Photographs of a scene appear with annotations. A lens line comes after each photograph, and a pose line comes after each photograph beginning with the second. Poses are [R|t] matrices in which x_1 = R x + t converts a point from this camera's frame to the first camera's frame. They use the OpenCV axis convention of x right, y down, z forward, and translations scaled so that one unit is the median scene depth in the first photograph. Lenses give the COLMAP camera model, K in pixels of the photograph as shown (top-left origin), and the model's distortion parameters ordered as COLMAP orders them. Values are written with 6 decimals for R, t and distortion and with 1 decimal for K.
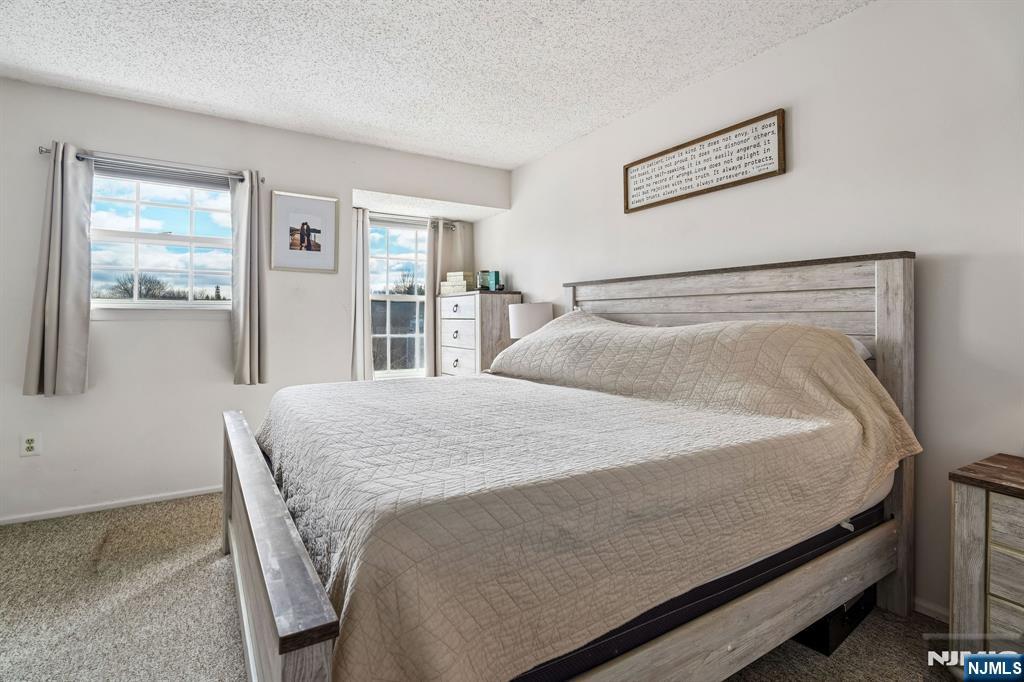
lens RADIAL K [[495.2, 0, 507.9], [0, 495.2, 326.1], [0, 0, 1]] dist [-0.004447, -0.001730]
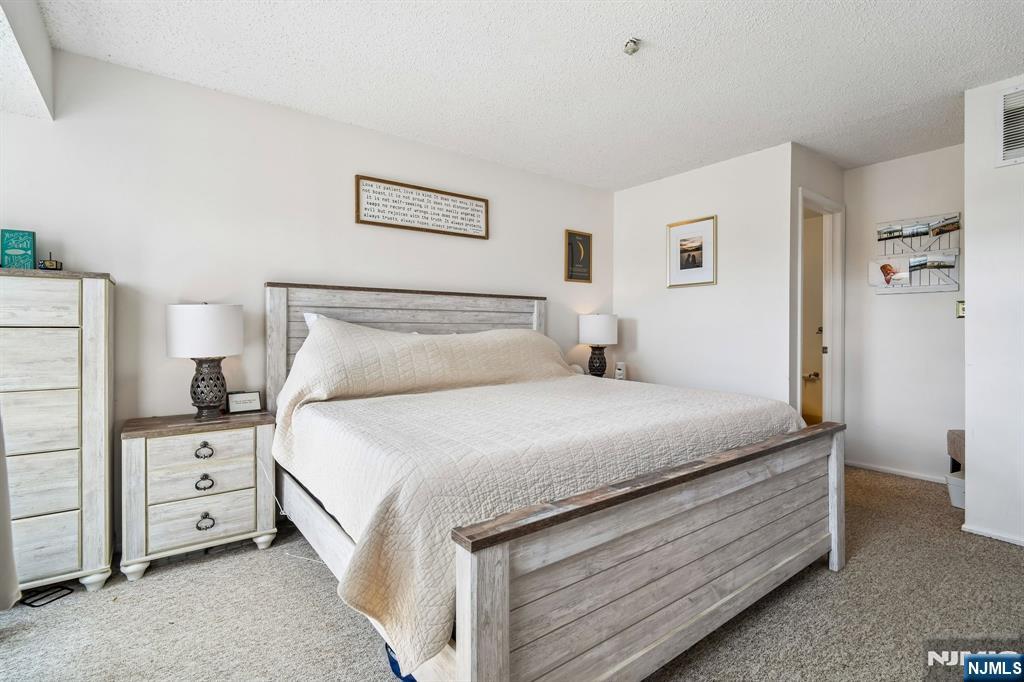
lens RADIAL K [[480.0, 0, 512.0], [0, 480.0, 341.0], [0, 0, 1]] dist [0.000486, -0.000182]
pose [[-0.087581, -0.038562, 0.995411, -0.828793], [0.004764, 0.999223, 0.039129, -0.024954], [-0.996146, 0.008169, -0.087330, 0.826224]]
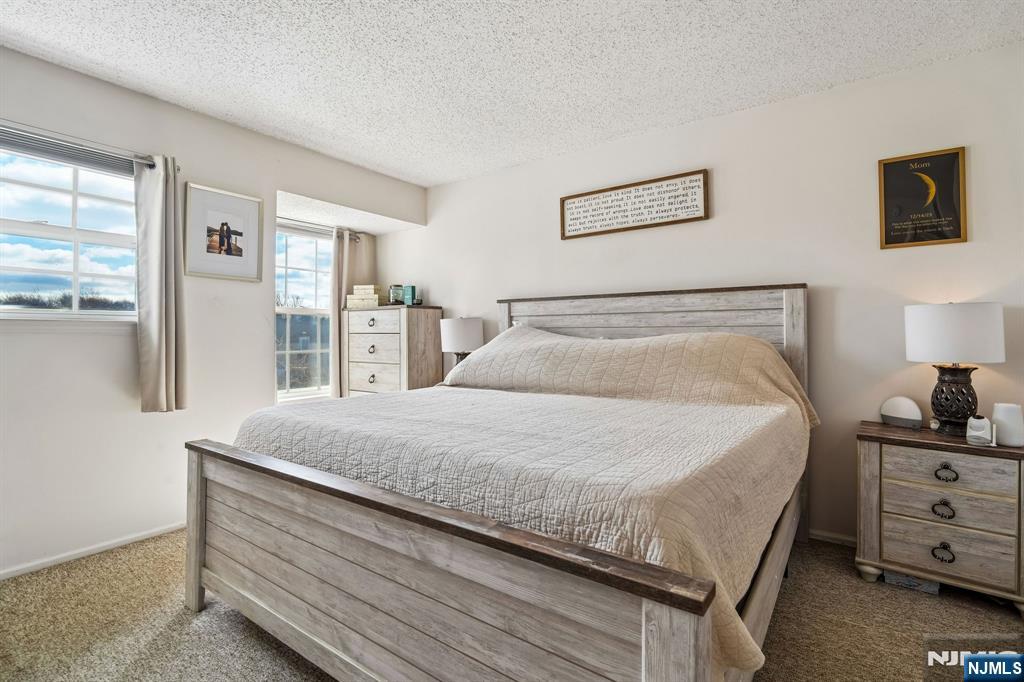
lens RADIAL K [[478.7, 0, 515.1], [0, 478.7, 335.7], [0, 0, 1]] dist [0.000275, -0.004647]
pose [[0.924440, -0.003222, 0.381313, -0.301708], [0.008026, 0.999907, -0.011010, 0.004314], [-0.381242, 0.013238, 0.924380, 0.029337]]
